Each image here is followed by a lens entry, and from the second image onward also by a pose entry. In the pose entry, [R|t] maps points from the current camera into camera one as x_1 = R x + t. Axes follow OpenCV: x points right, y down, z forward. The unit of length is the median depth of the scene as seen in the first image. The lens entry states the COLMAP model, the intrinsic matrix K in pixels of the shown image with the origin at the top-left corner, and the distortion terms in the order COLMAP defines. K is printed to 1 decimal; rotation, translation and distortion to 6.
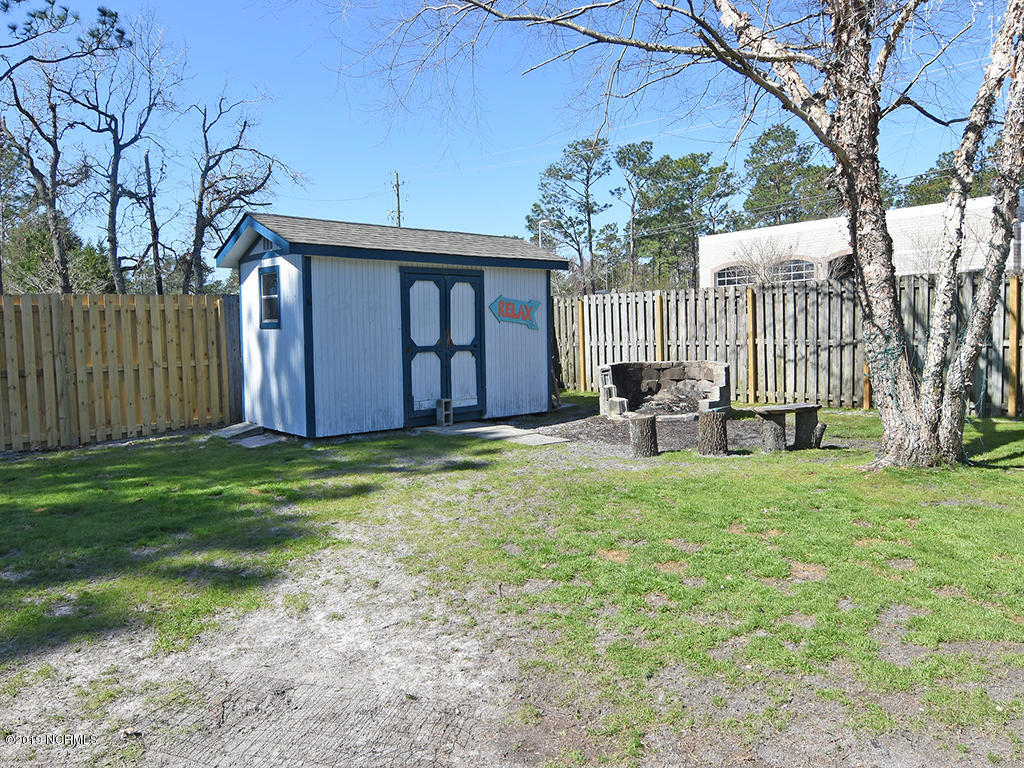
lens RADIAL K [[778.8, 0, 515.8], [0, 778.8, 385.2], [0, 0, 1]] dist [-0.005502, -0.001032]
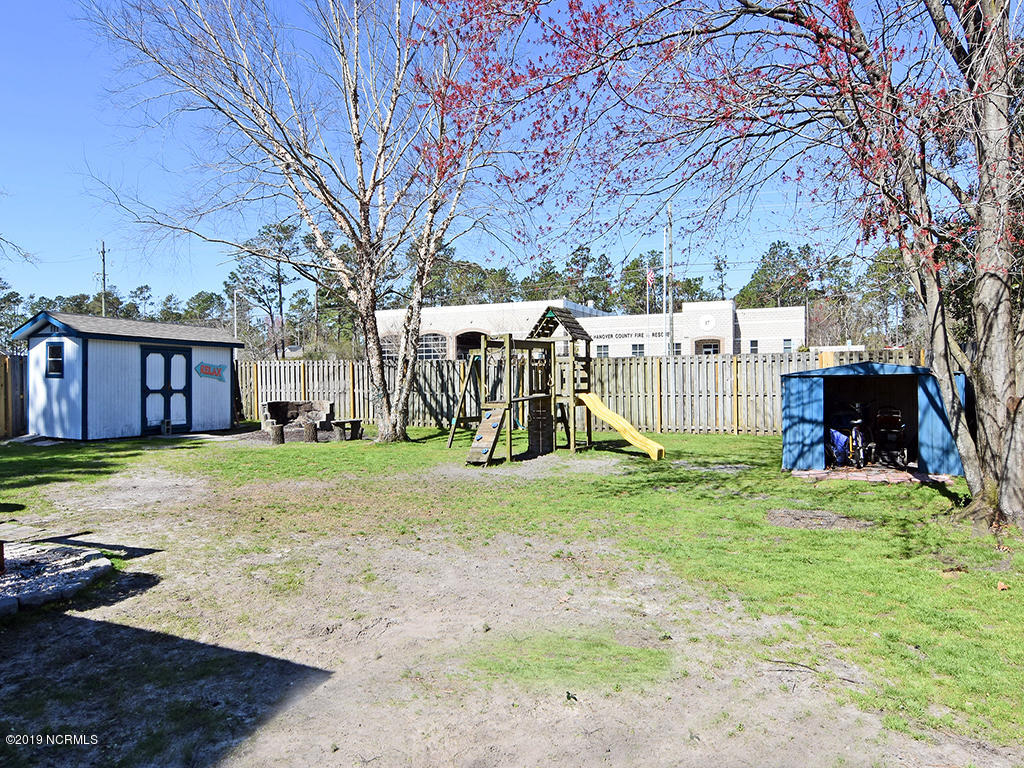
lens RADIAL K [[732.0, 0, 544.5], [0, 732.0, 391.6], [0, 0, 1]] dist [-0.005867, -0.010204]
pose [[0.910055, 0.017775, 0.414106, 0.002086], [0.005380, 0.998489, -0.054682, 0.047858], [-0.414452, 0.051992, 0.908585, -0.843046]]
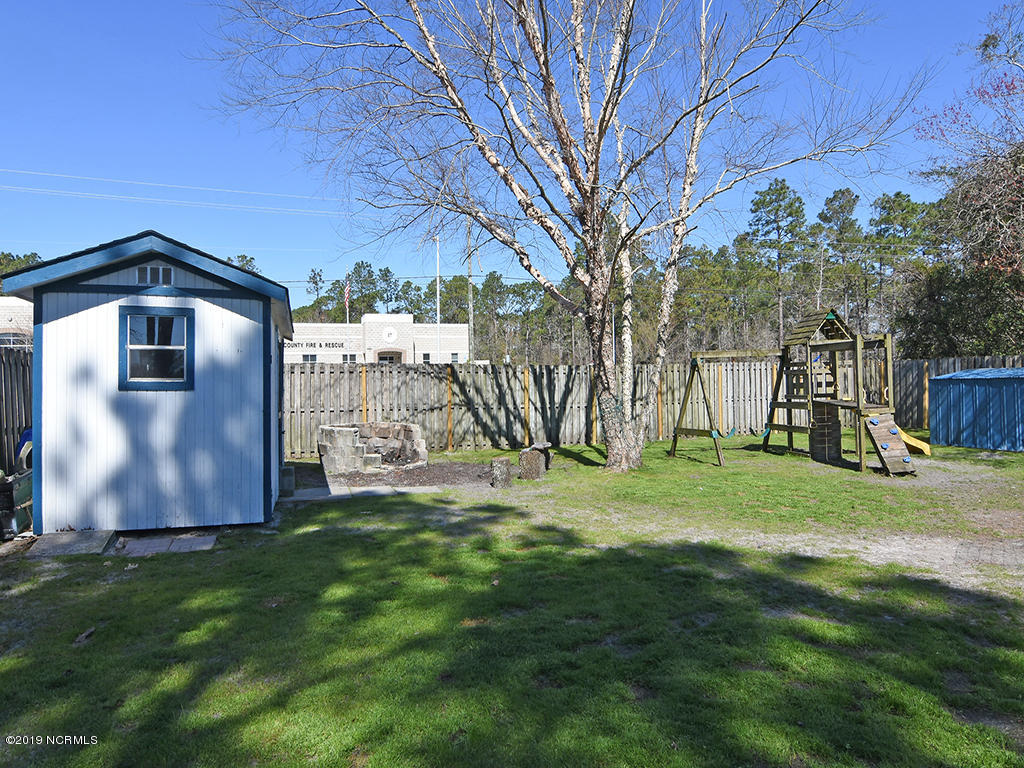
lens RADIAL K [[676.6, 0, 508.0], [0, 676.6, 378.2], [0, 0, 1]] dist [-0.005002, -0.005720]
pose [[0.333872, 0.033955, 0.942007, -0.746306], [0.072801, 0.995437, -0.061684, -0.021484], [-0.939803, 0.089174, 0.329877, 0.458120]]
